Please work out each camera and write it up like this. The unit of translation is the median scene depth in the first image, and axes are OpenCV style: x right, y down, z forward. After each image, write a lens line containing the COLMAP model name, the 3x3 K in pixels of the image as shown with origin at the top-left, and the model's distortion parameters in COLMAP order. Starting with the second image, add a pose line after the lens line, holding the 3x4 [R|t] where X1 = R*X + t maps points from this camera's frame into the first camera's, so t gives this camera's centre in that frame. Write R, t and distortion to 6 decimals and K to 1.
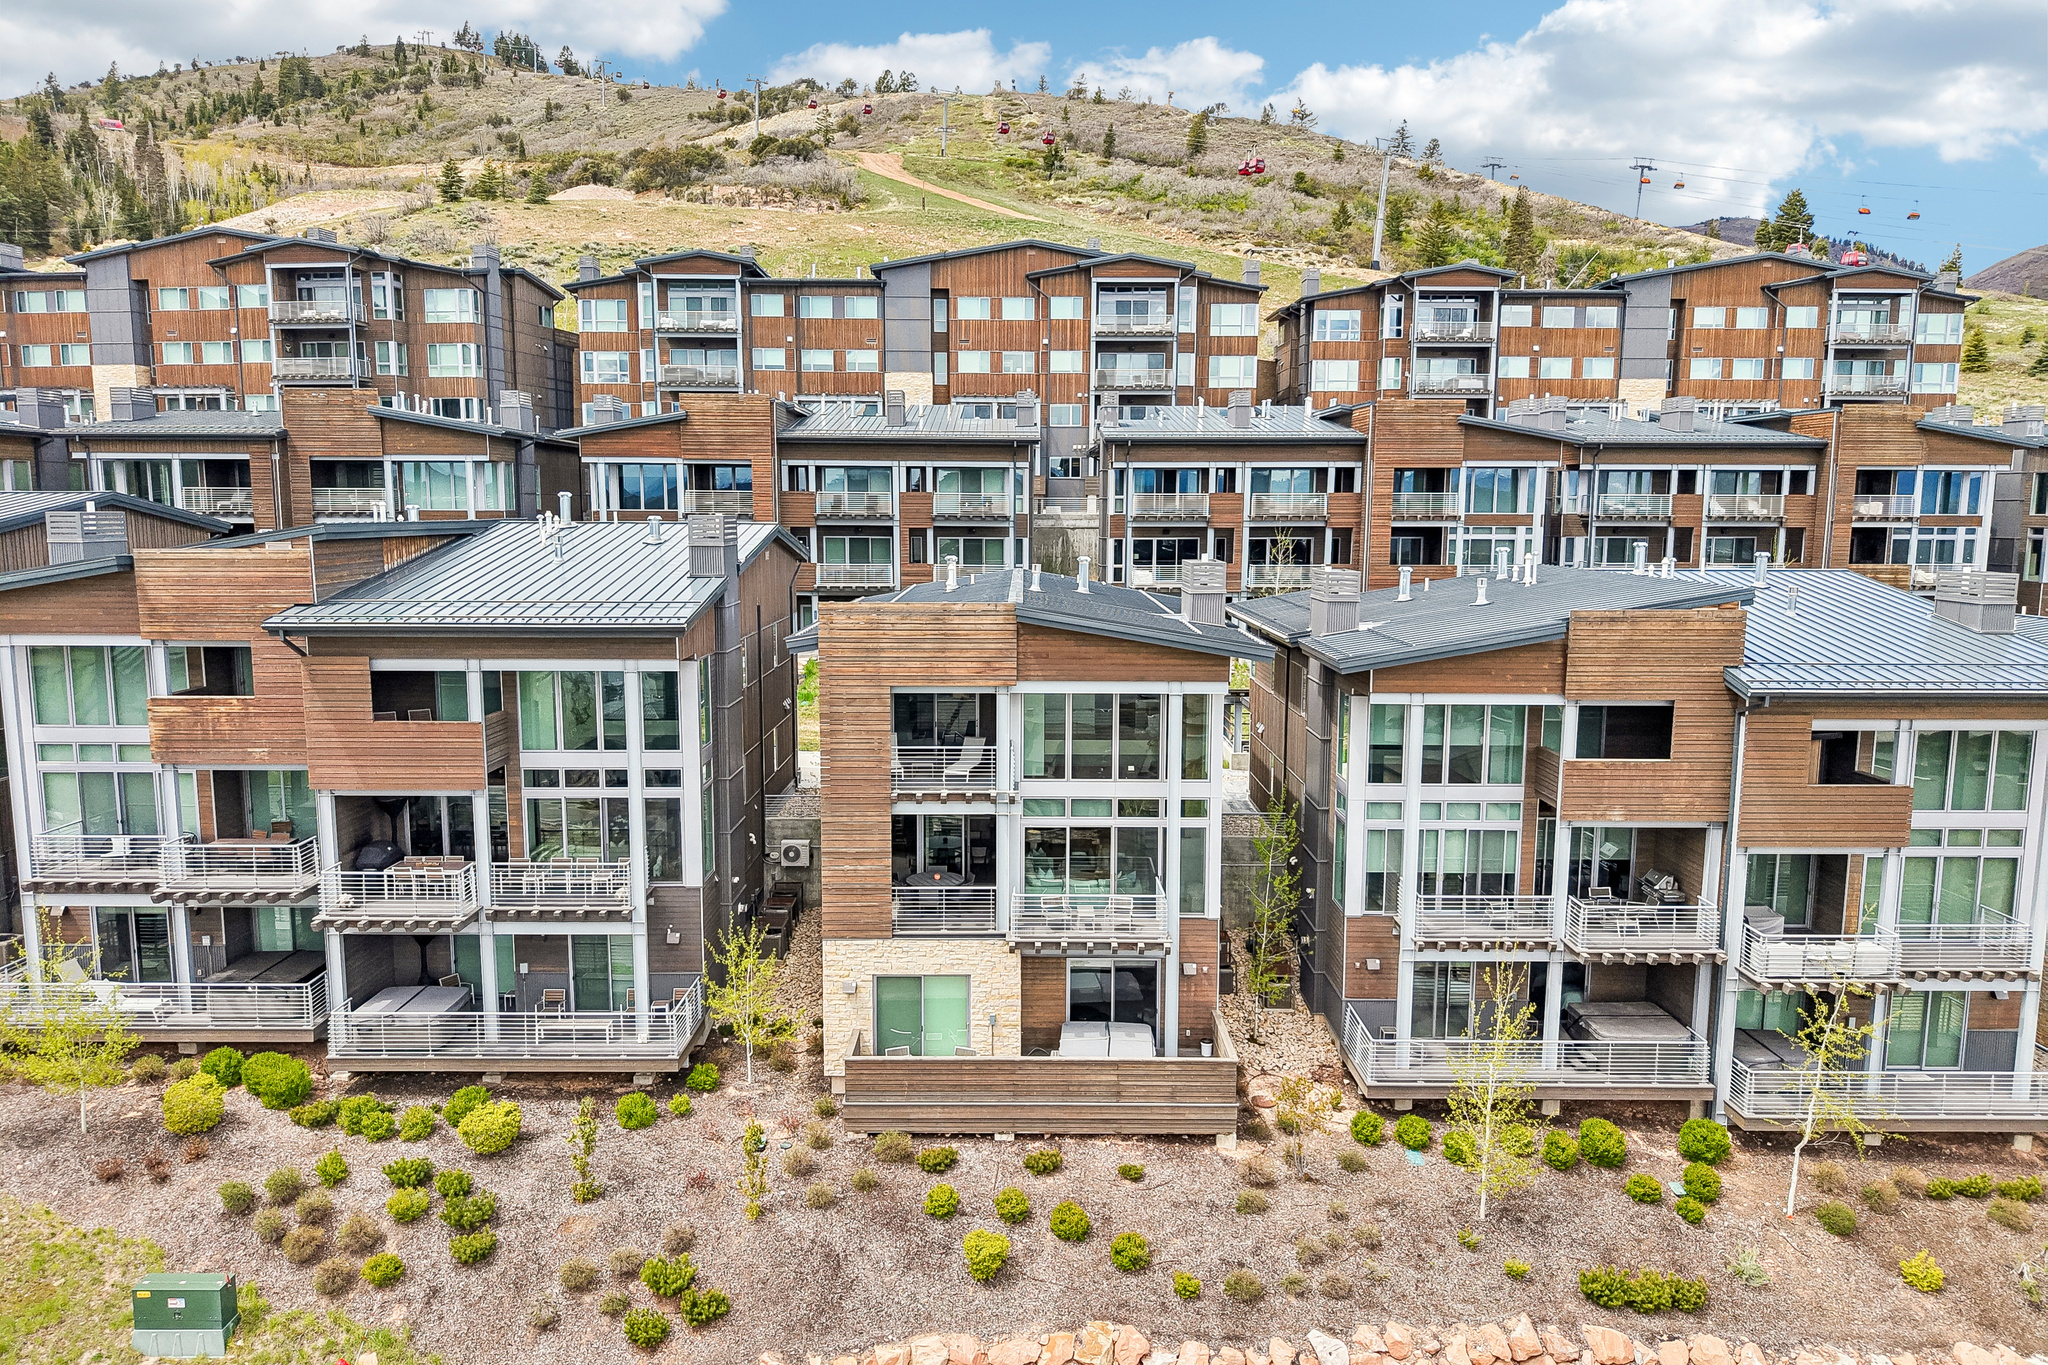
lens RADIAL K [[1370.2, 0, 1024.0], [0, 1370.2, 682.5], [0, 0, 1]] dist [0.021723, -0.024275]
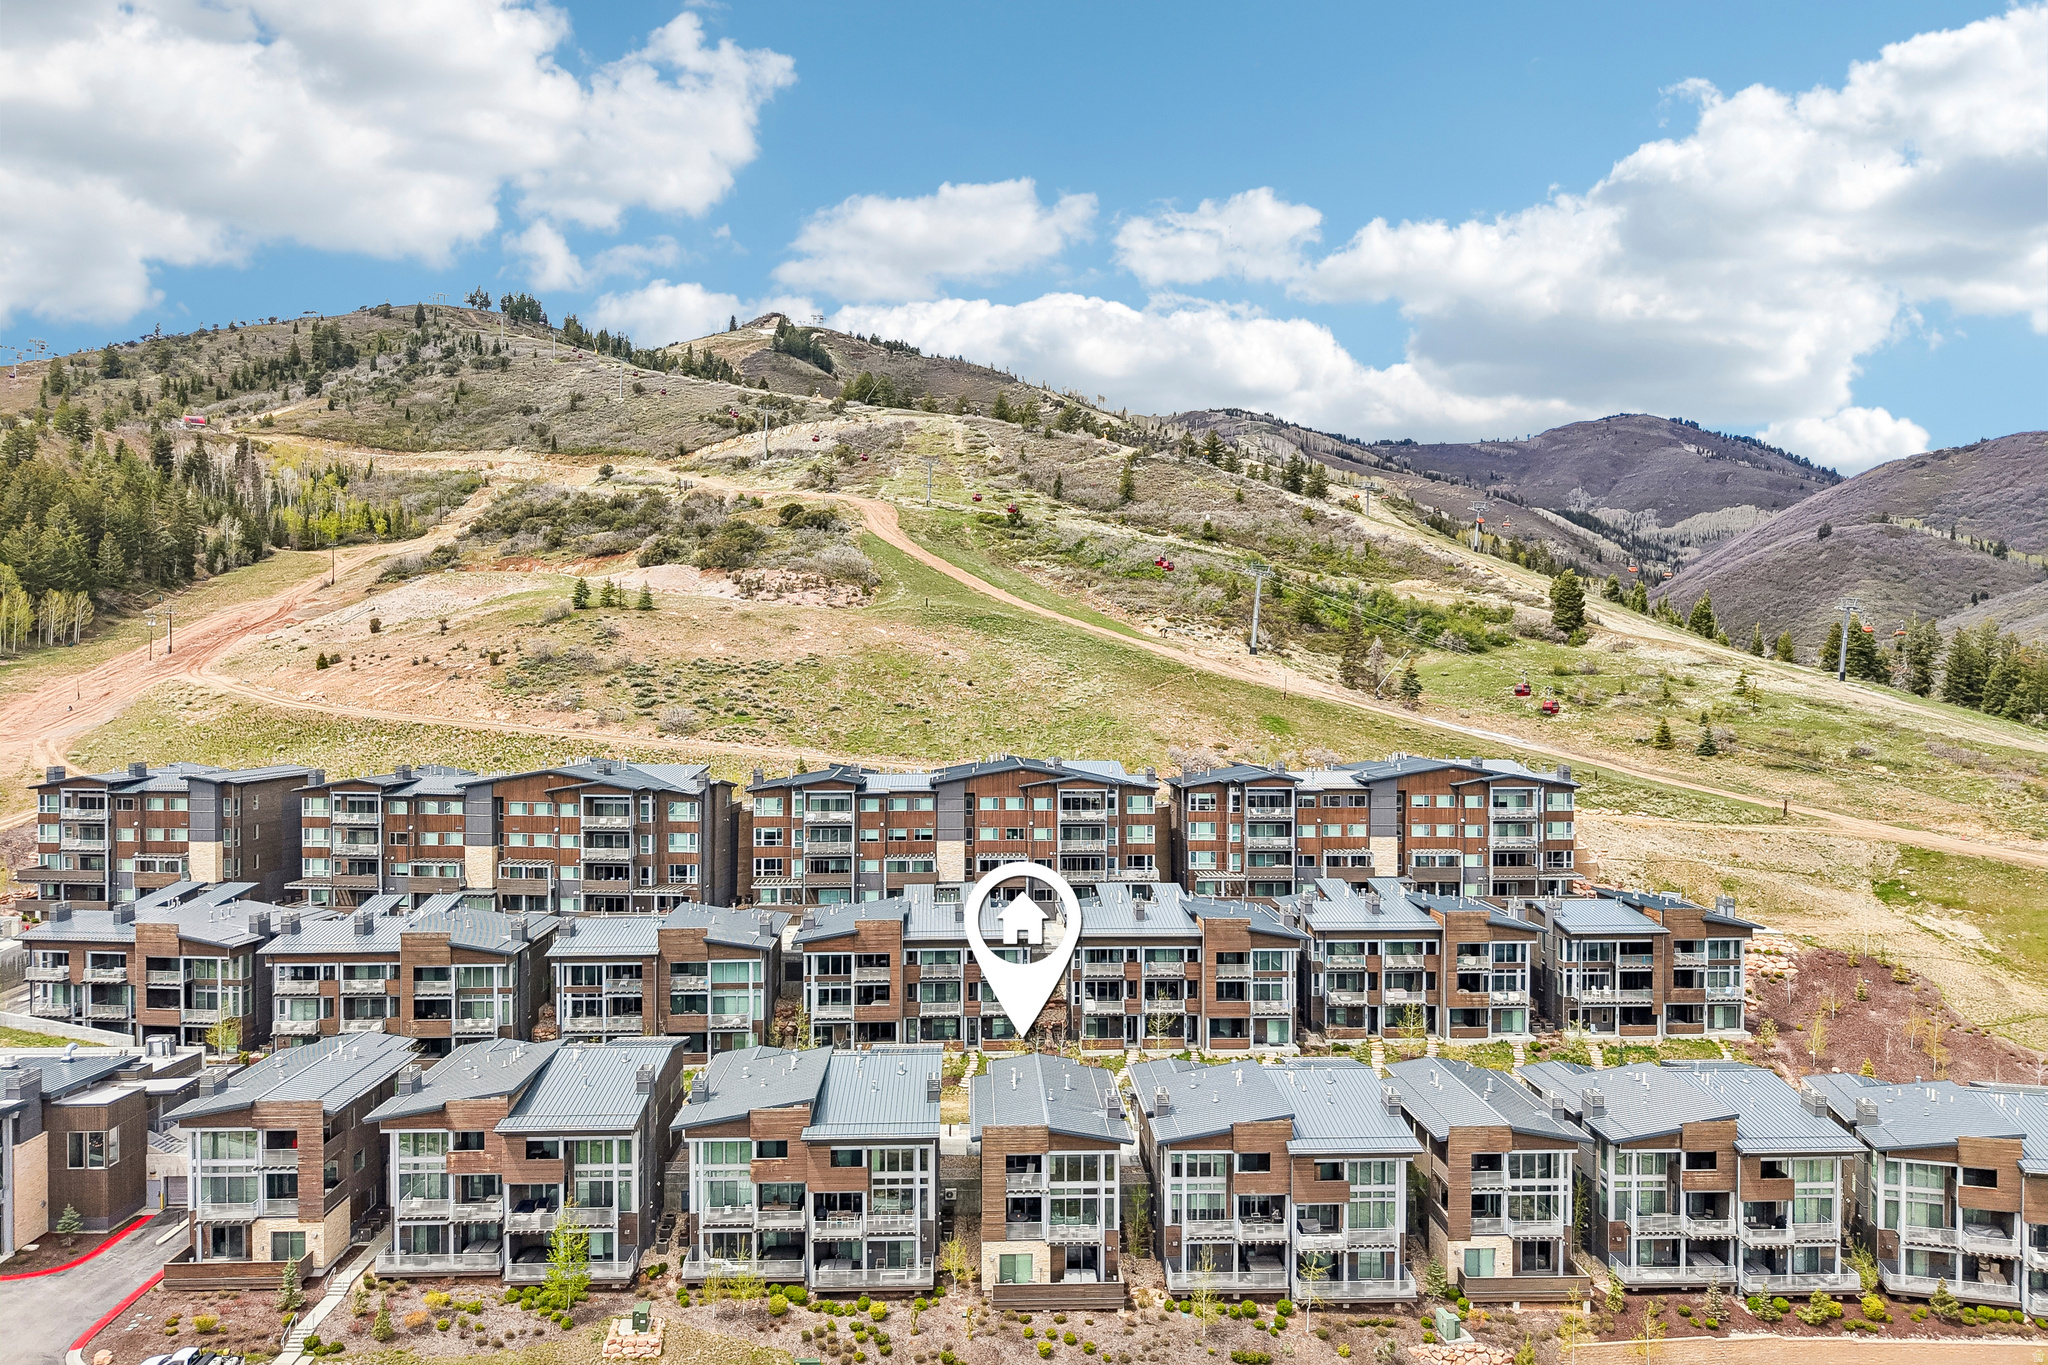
lens RADIAL K [[1370.2, 0, 1024.0], [0, 1370.2, 682.5], [0, 0, 1]] dist [0.021723, -0.024275]
pose [[0.999252, -0.002676, 0.038575, -0.163418], [0.007143, 0.993208, -0.116134, -0.633973], [-0.038002, 0.116322, 0.992484, -1.982488]]
